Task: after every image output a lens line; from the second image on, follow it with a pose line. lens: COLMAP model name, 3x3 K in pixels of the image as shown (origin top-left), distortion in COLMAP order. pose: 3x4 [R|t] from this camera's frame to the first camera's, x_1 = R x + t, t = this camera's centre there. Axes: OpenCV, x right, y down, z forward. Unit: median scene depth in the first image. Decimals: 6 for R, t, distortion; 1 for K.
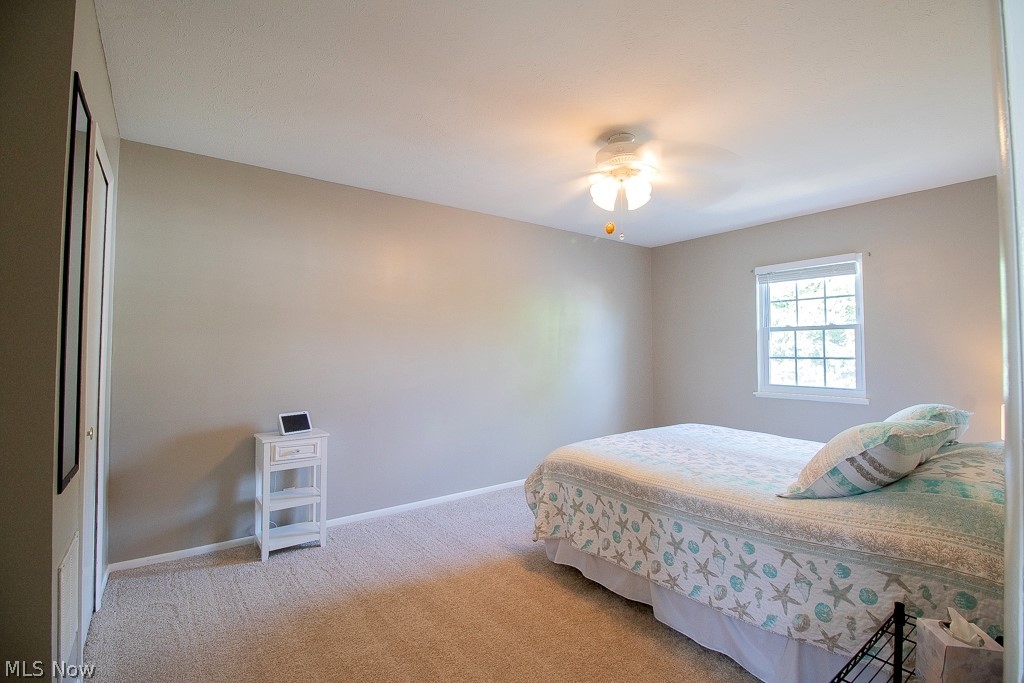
lens RADIAL K [[473.1, 0, 515.4], [0, 473.1, 338.3], [0, 0, 1]] dist [0.009326, -0.016453]
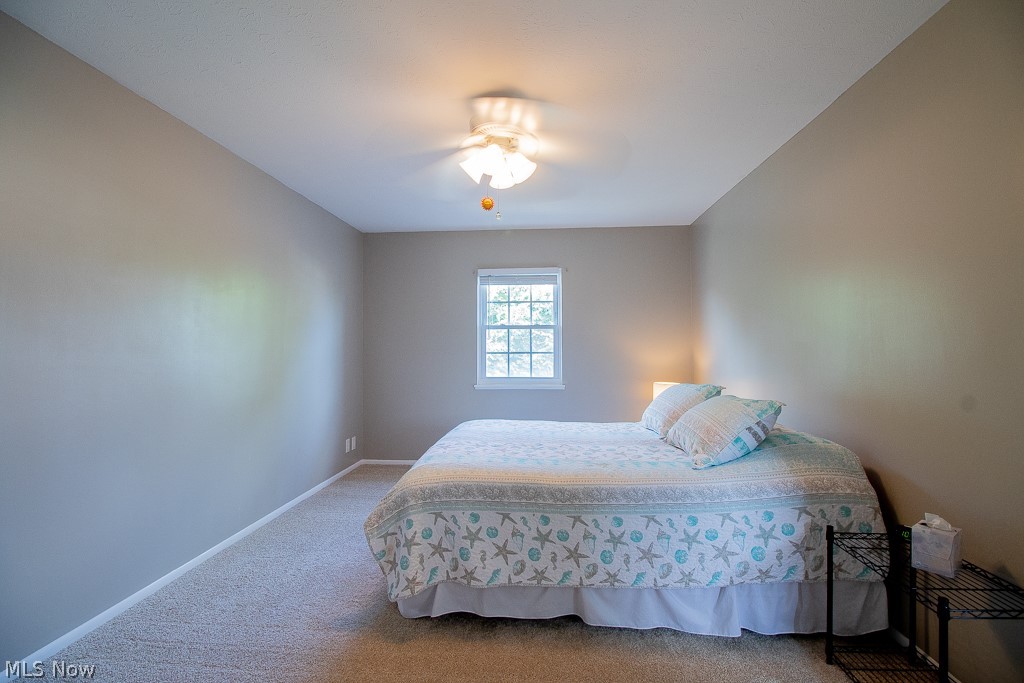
lens RADIAL K [[473.1, 0, 515.4], [0, 473.1, 338.3], [0, 0, 1]] dist [0.009326, -0.016453]
pose [[0.656374, 0.014560, 0.754295, -0.494533], [-0.017854, 0.999834, -0.003764, 0.020120], [-0.754224, -0.010997, 0.656525, 0.461542]]
